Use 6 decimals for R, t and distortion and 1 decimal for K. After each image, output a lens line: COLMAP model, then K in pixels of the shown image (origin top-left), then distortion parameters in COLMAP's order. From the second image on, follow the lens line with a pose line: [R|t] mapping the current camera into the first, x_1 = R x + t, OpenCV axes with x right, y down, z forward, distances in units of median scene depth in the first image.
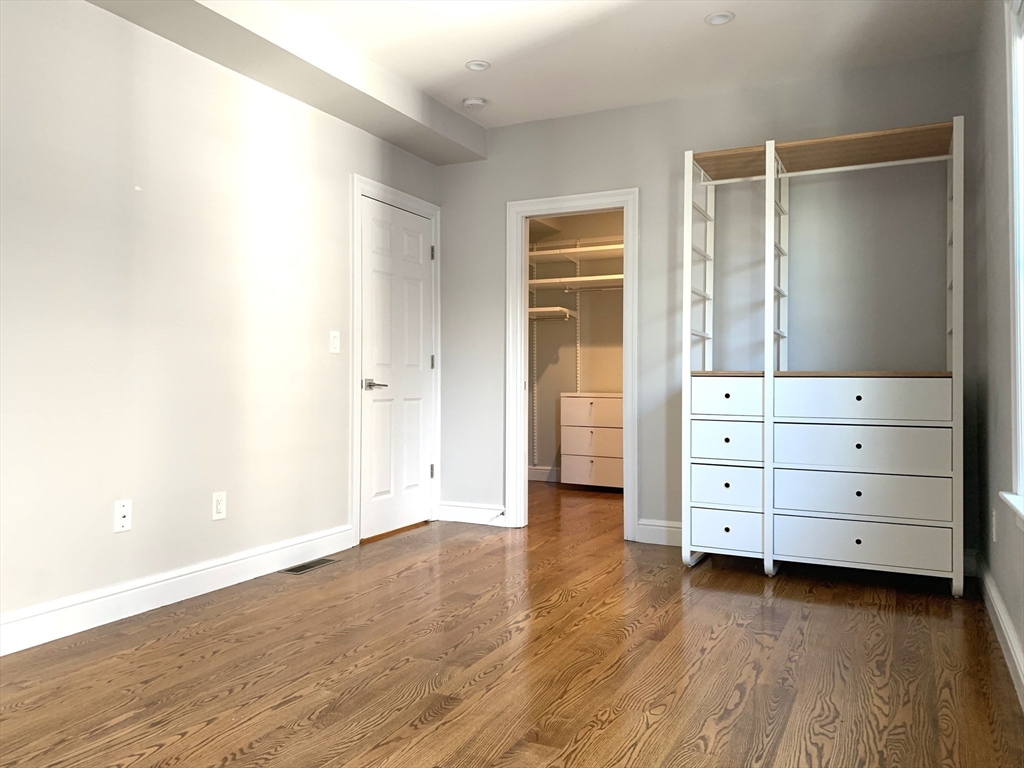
lens RADIAL K [[782.2, 0, 511.8], [0, 782.2, 385.8], [0, 0, 1]] dist [0.048304, -0.057077]
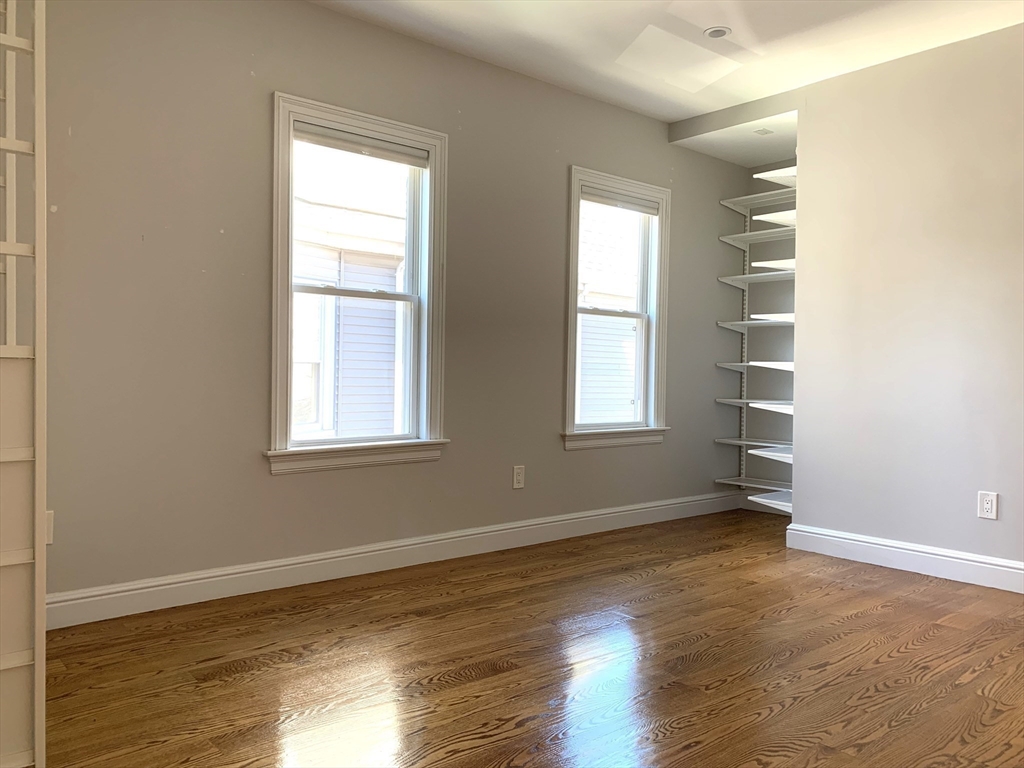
lens RADIAL K [[782.2, 0, 514.5], [0, 782.2, 383.2], [0, 0, 1]] dist [0.048304, -0.057077]
pose [[-0.919126, -0.019371, 0.393486, -0.293897], [-0.012458, 0.999720, 0.020114, -0.017271], [-0.393766, 0.013585, -0.919110, 2.020830]]
